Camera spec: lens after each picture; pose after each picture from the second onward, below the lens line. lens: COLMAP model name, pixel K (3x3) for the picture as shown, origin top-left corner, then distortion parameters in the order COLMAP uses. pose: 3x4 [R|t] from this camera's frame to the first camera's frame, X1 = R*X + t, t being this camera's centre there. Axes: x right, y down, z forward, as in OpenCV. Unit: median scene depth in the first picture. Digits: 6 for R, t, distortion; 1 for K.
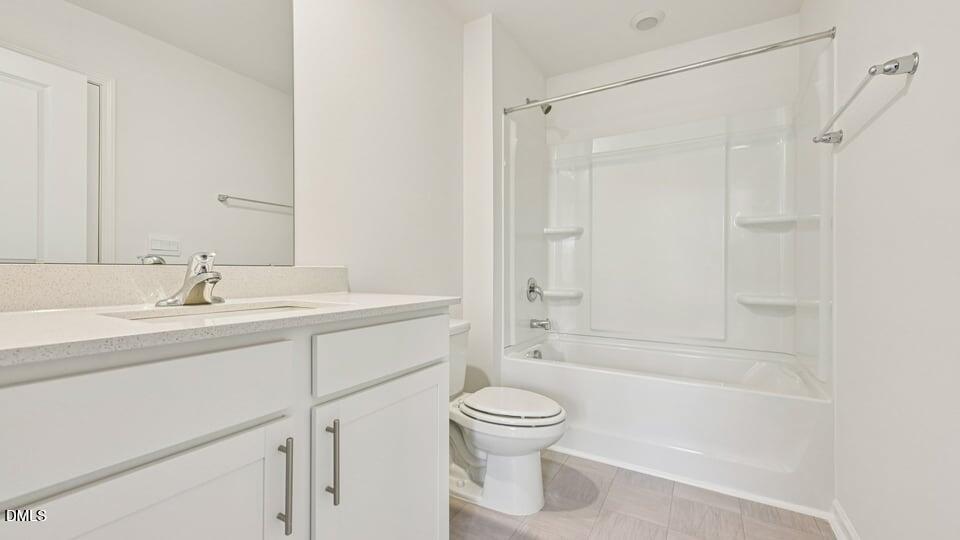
lens RADIAL K [[382.1, 0, 479.8], [0, 382.1, 269.8], [0, 0, 1]] dist [-0.003362, 0.000378]
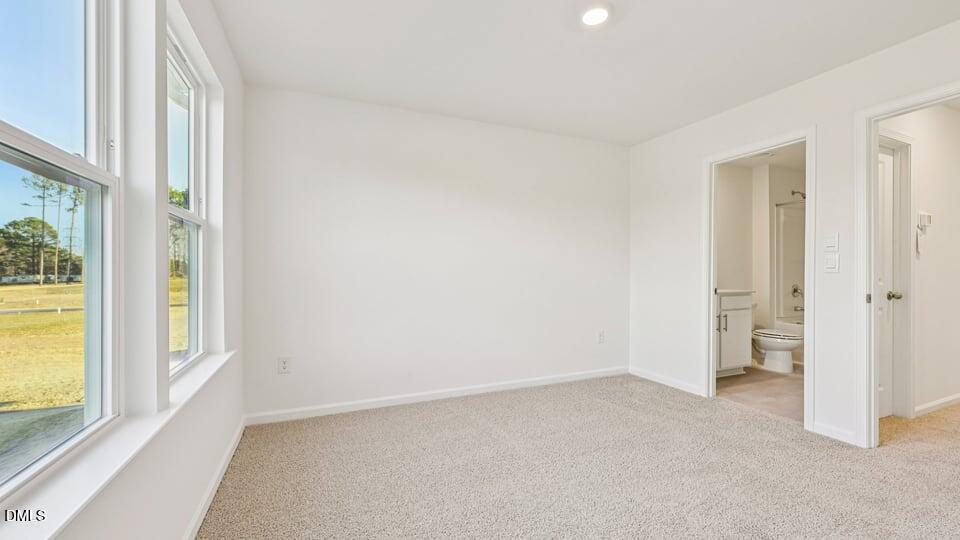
lens RADIAL K [[382.1, 0, 479.1], [0, 382.1, 268.9], [0, 0, 1]] dist [-0.003362, 0.000378]
pose [[0.806230, -0.001526, -0.591600, -0.016321], [-0.000574, 0.999994, -0.003362, -0.070116], [0.591601, 0.003050, 0.806225, -2.014720]]
